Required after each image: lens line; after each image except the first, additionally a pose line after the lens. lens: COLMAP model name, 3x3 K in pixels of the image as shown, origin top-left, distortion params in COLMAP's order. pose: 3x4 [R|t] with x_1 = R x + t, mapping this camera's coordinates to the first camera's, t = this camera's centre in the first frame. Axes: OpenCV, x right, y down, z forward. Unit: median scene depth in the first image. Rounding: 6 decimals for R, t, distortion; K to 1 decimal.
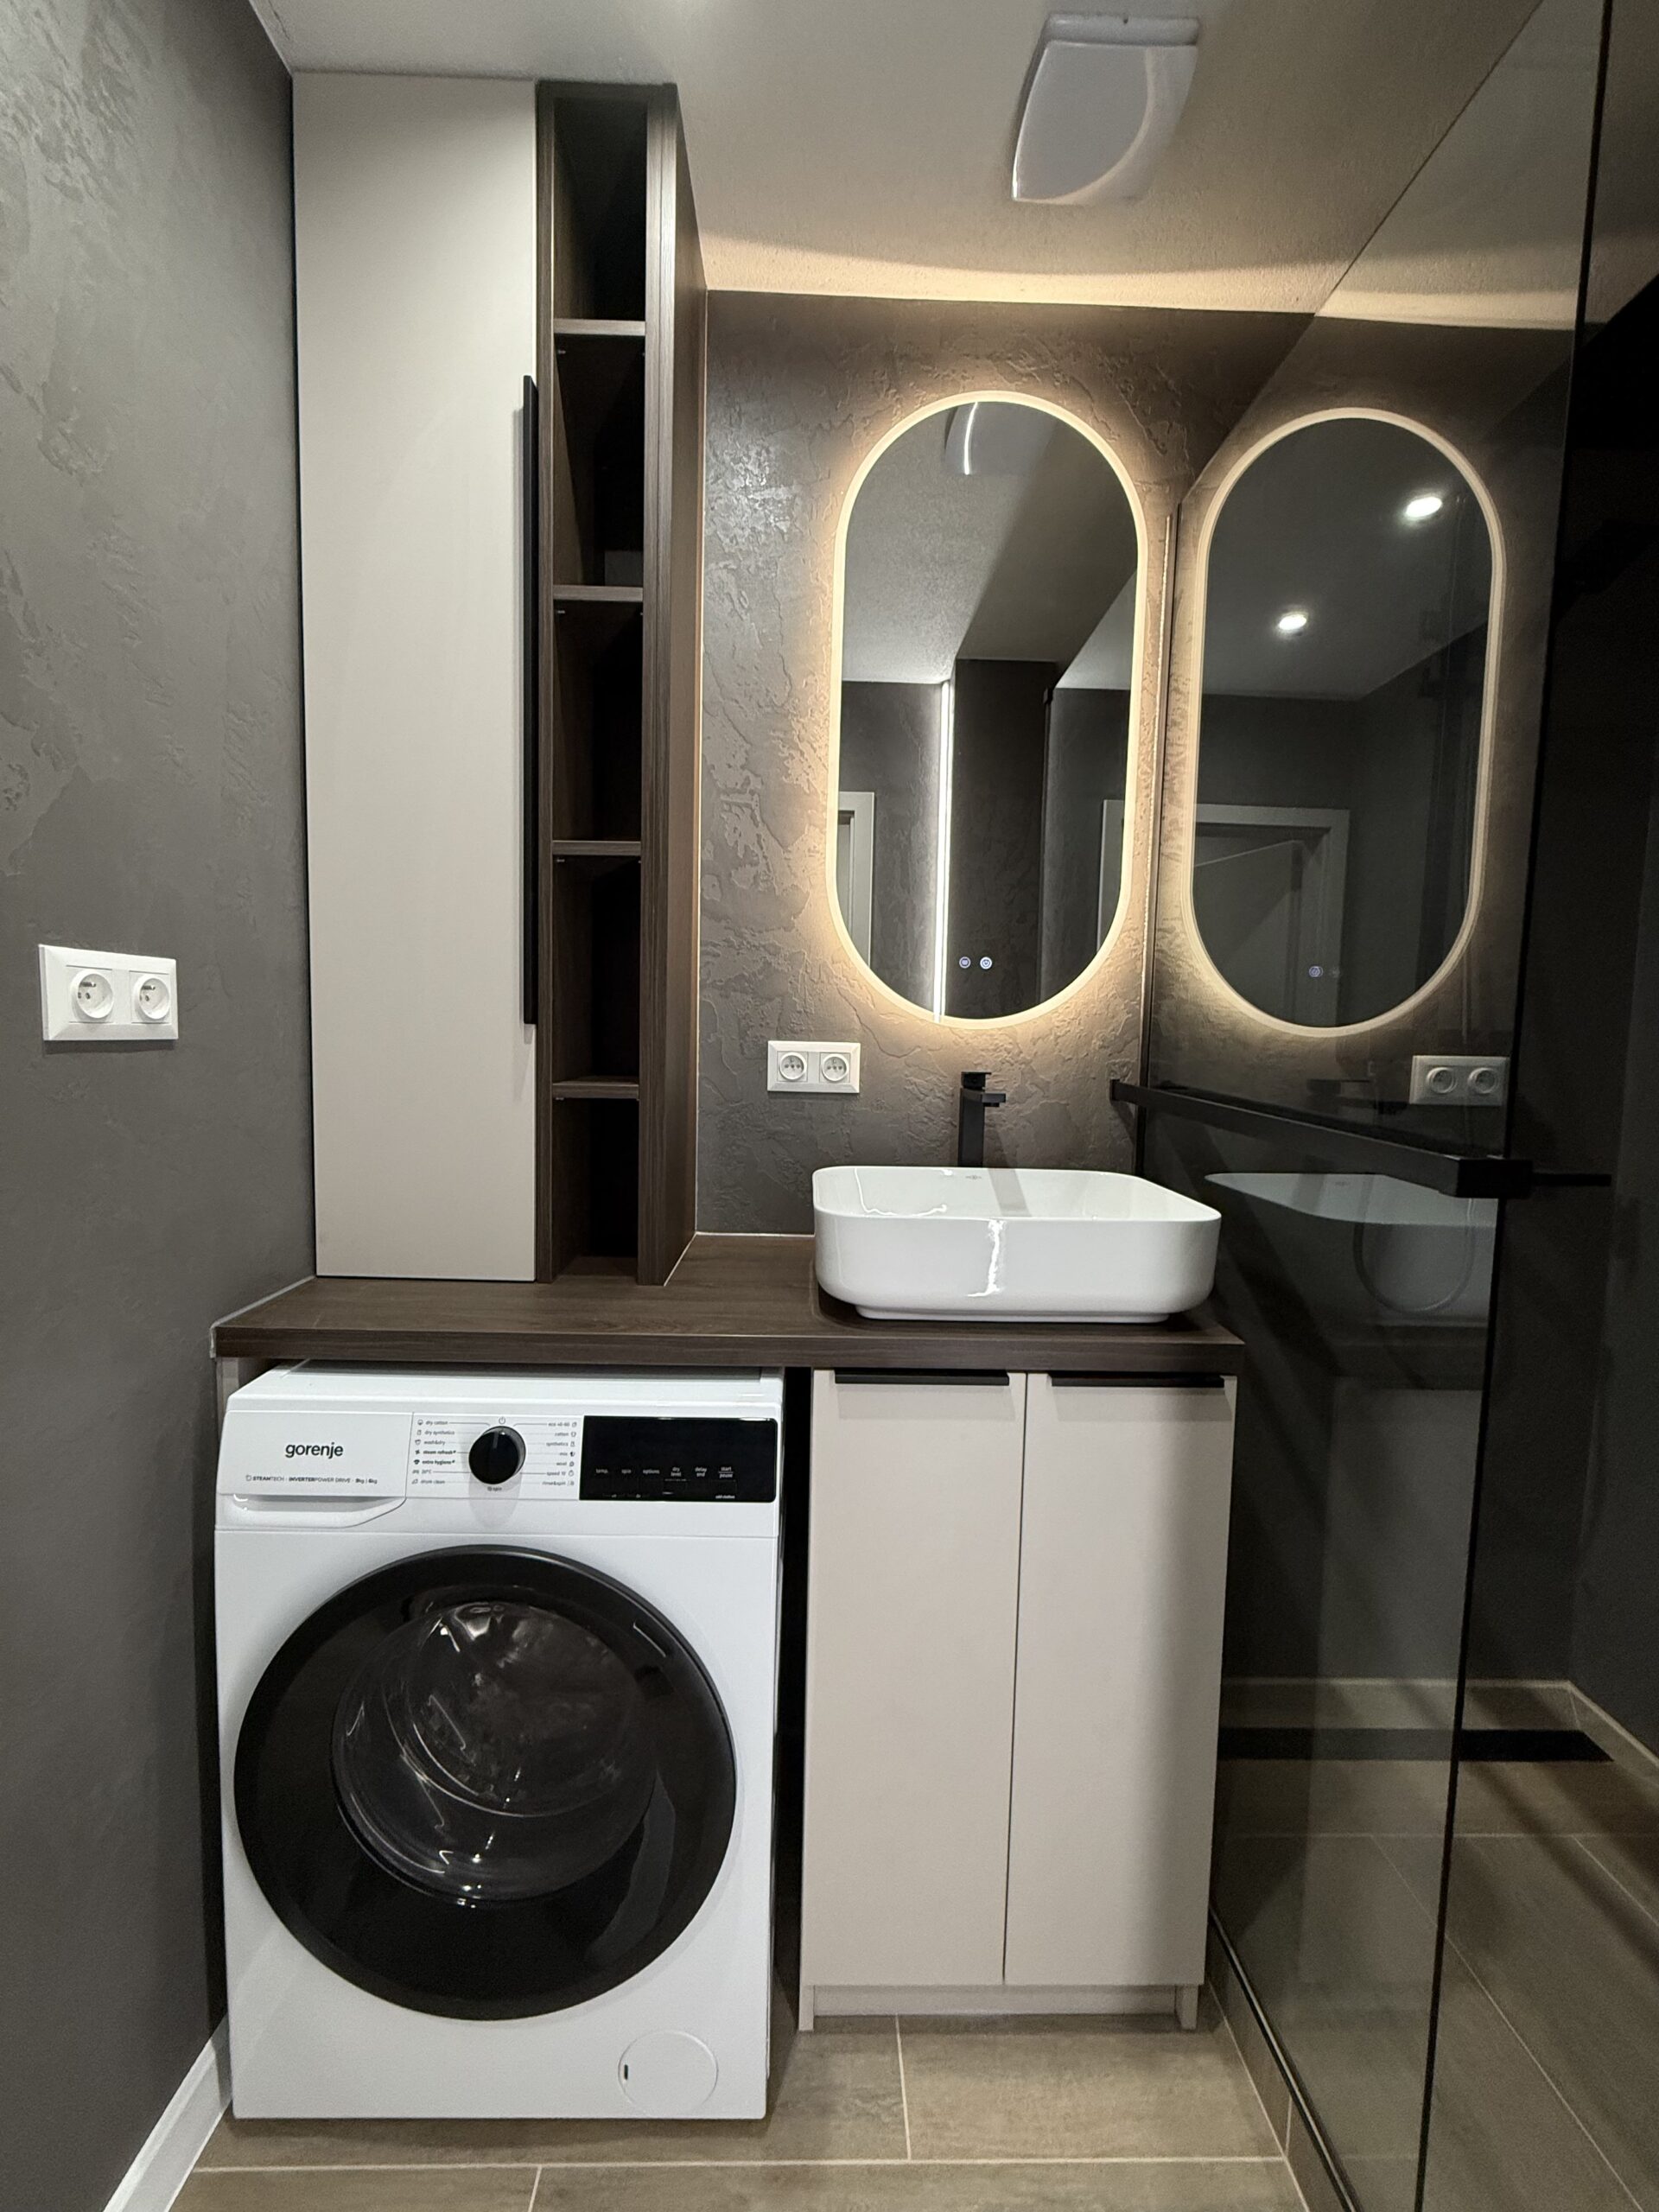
lens RADIAL K [[878.7, 0, 827.8], [0, 878.7, 1102.4], [0, 0, 1]] dist [-0.000111, 0.000101]
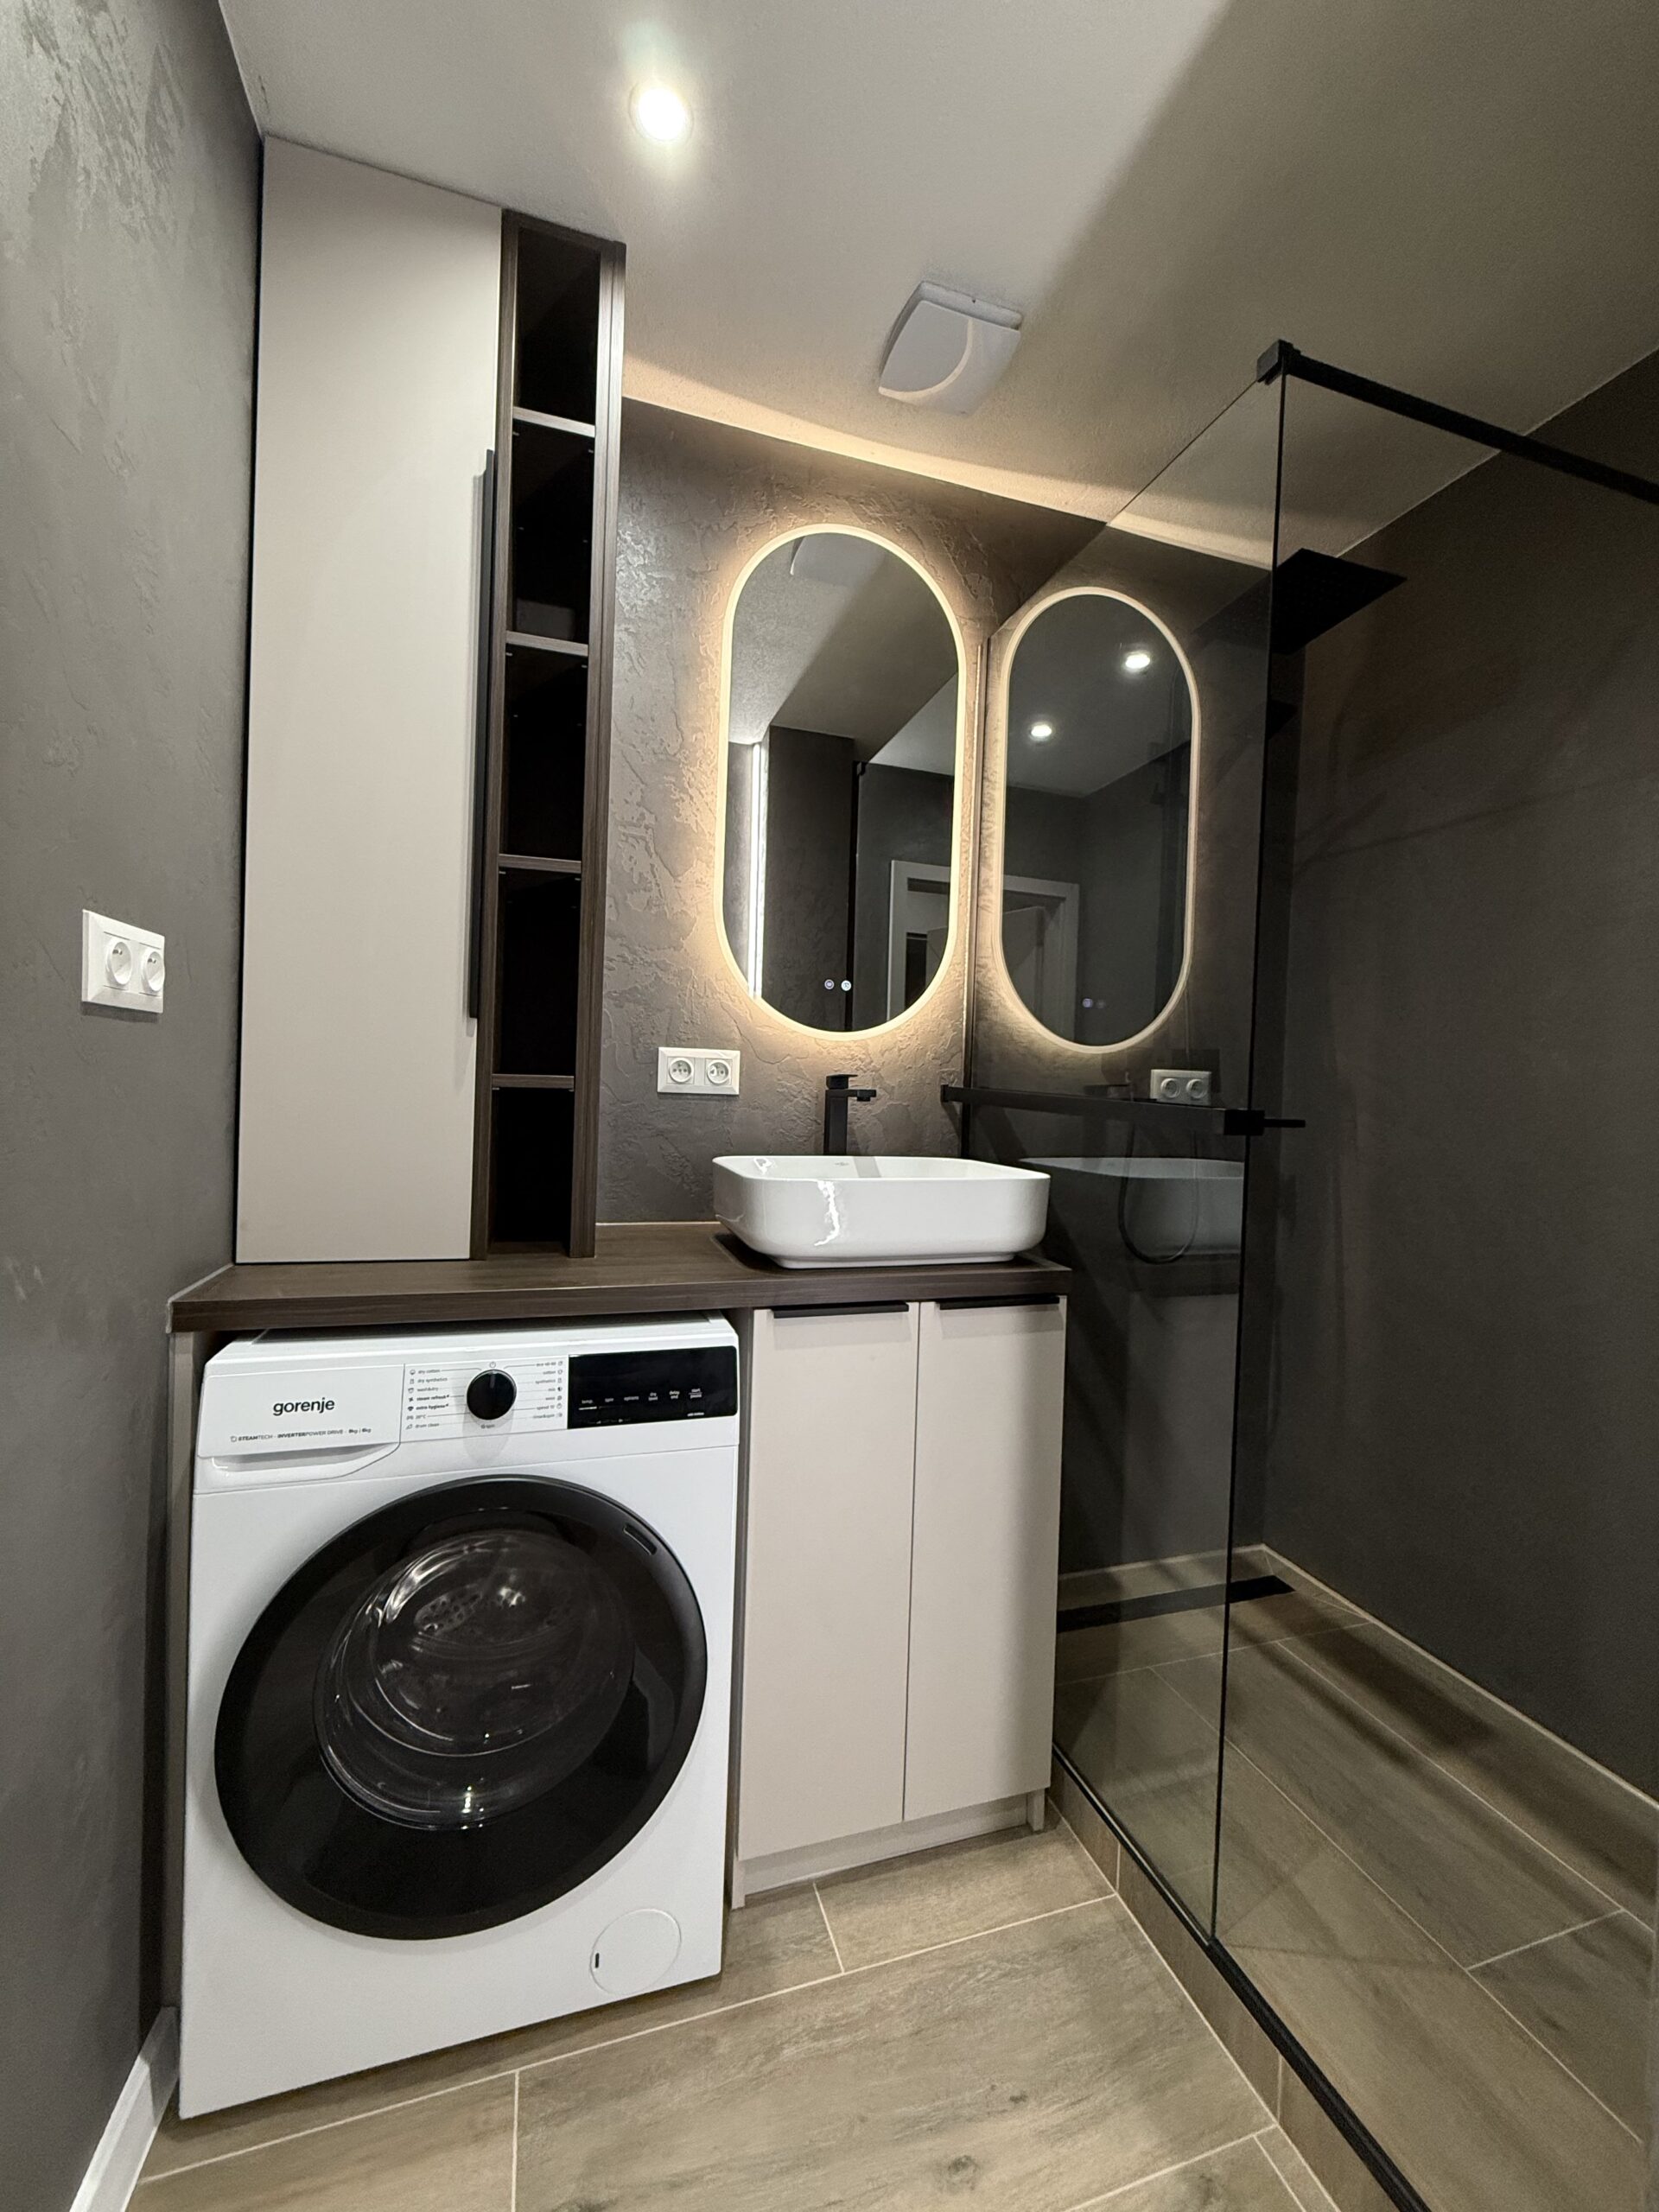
lens RADIAL K [[878.7, 0, 827.8], [0, 878.7, 1102.4], [0, 0, 1]] dist [-0.000111, 0.000101]
pose [[0.959009, 0.003657, 0.283352, -0.231290], [0.010805, 0.998718, -0.049459, 0.074905], [-0.283170, 0.050493, 0.957740, -0.164156]]
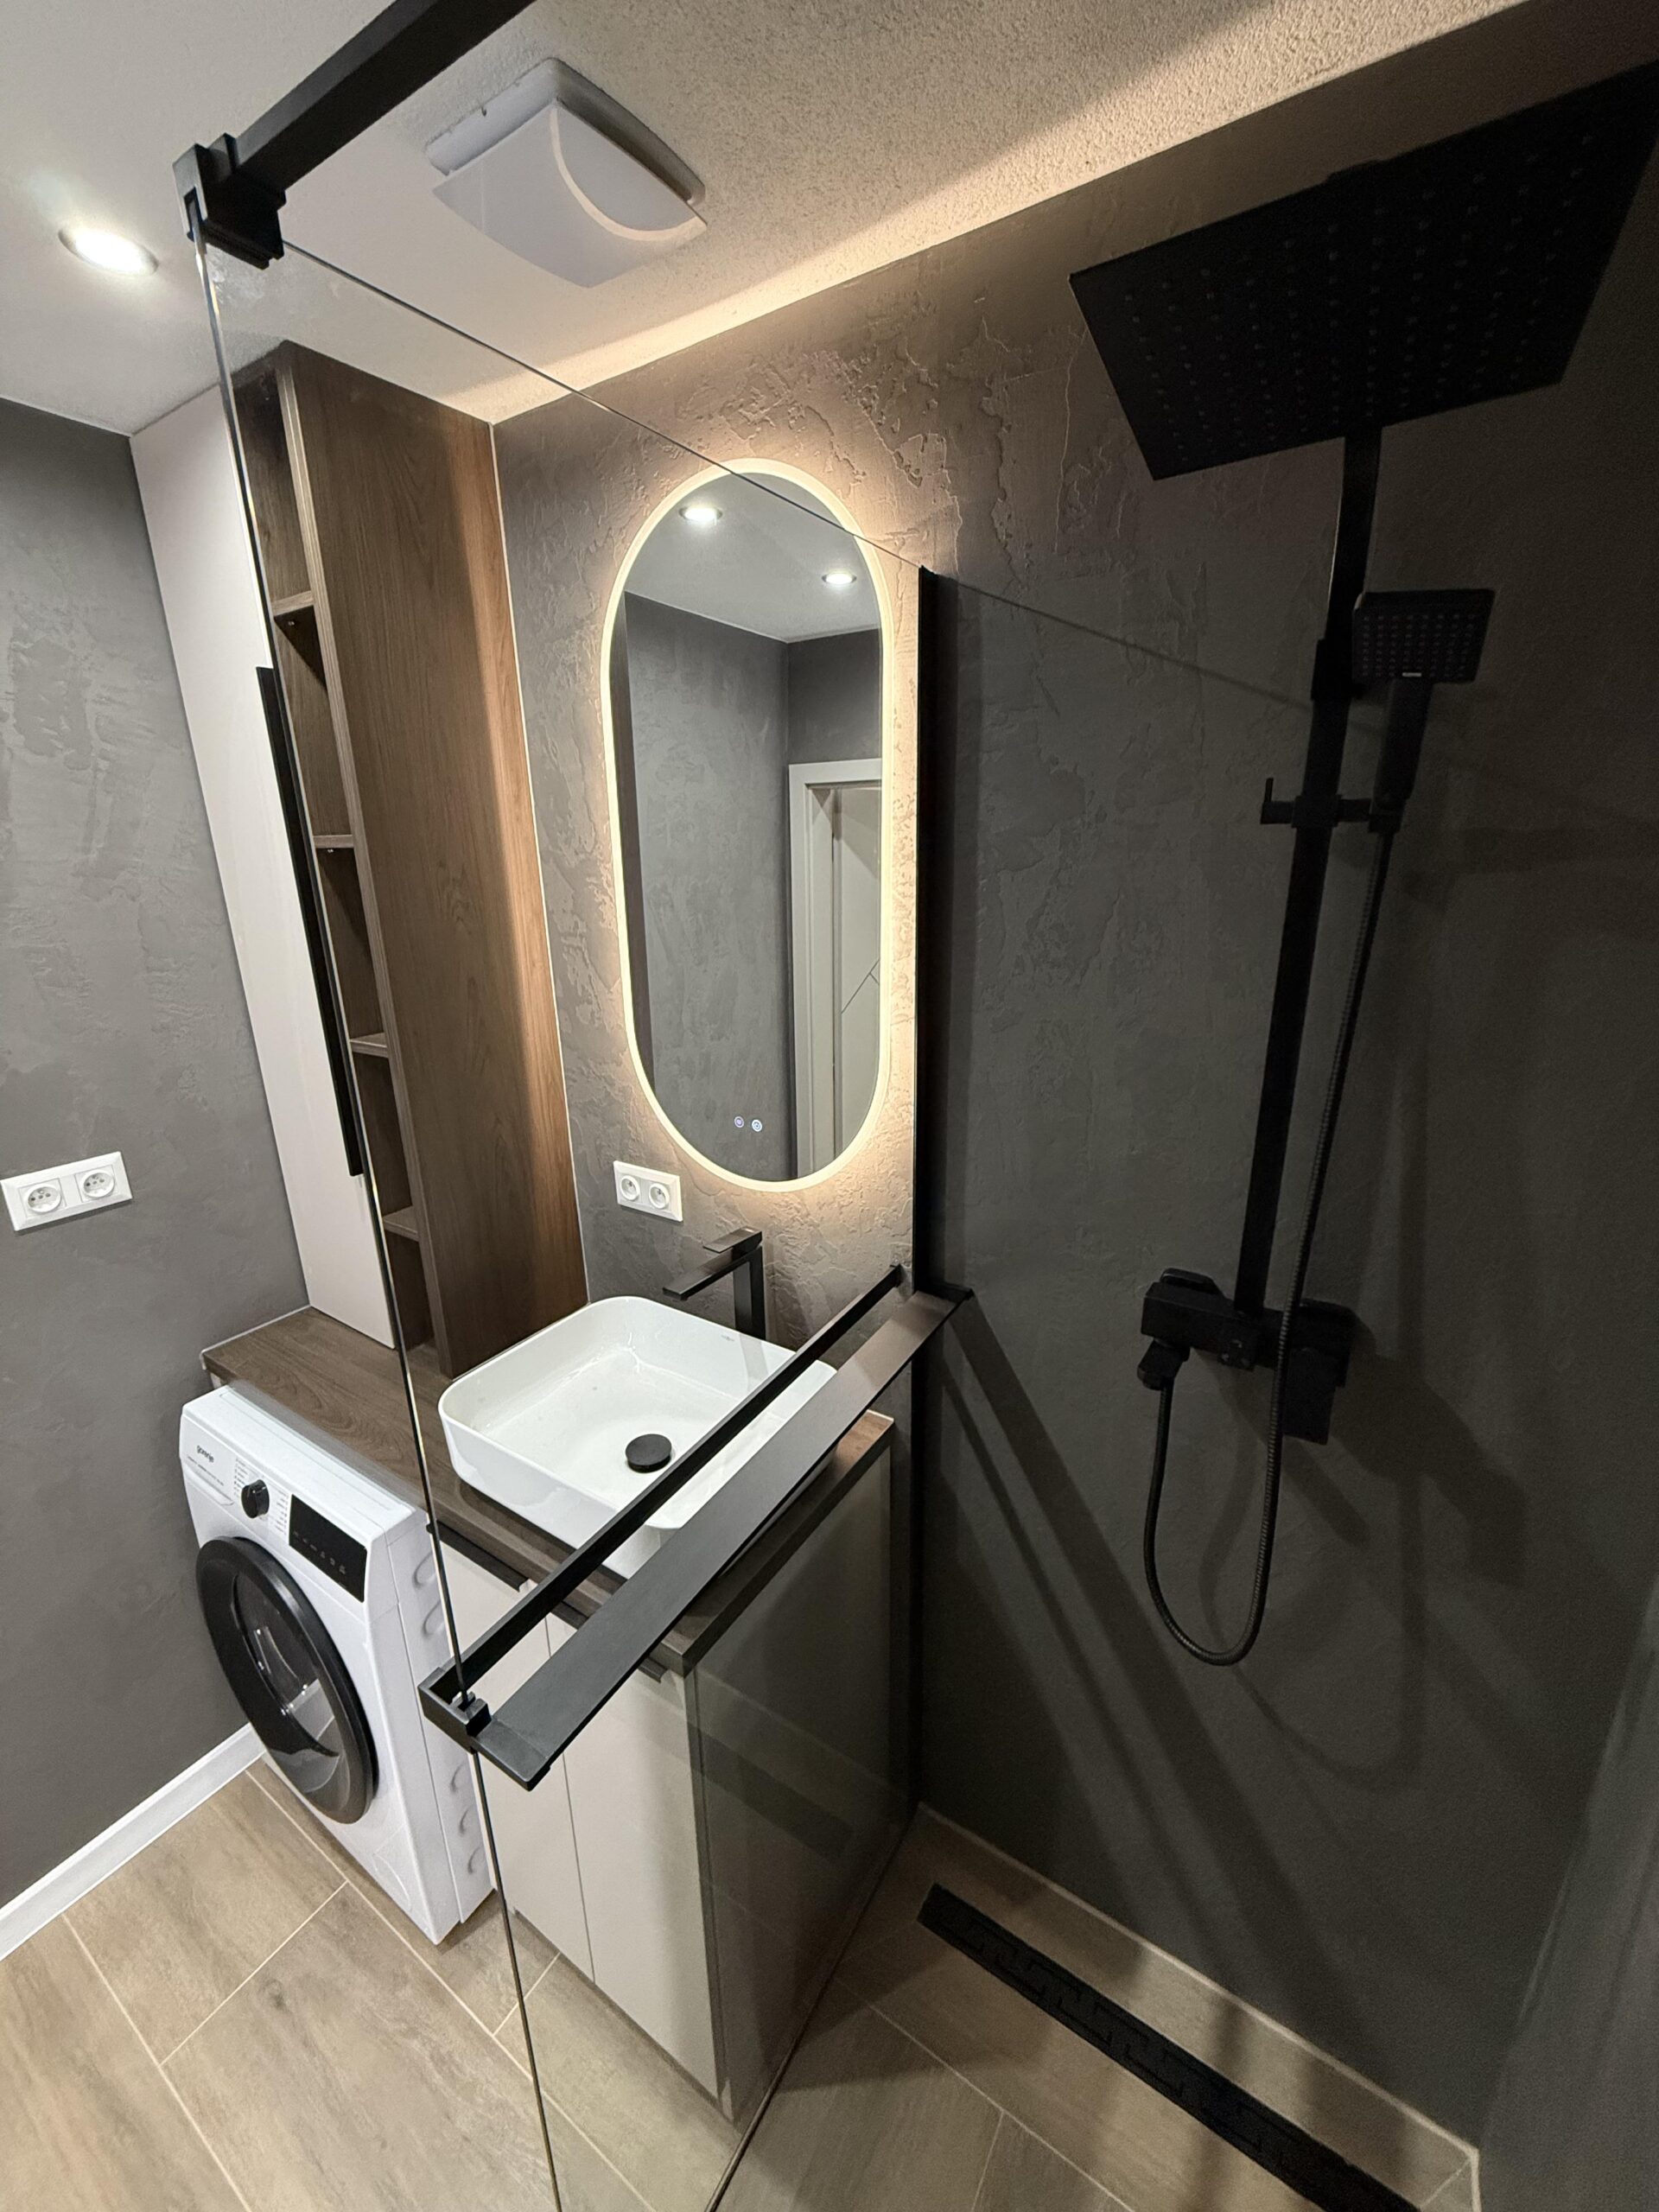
lens RADIAL K [[878.7, 0, 827.8], [0, 878.7, 1102.4], [0, 0, 1]] dist [-0.000111, 0.000101]
pose [[0.829110, 0.127583, -0.544333, 0.962252], [-0.009732, 0.976761, 0.214112, -0.492302], [0.559000, -0.172225, 0.811084, 0.355770]]
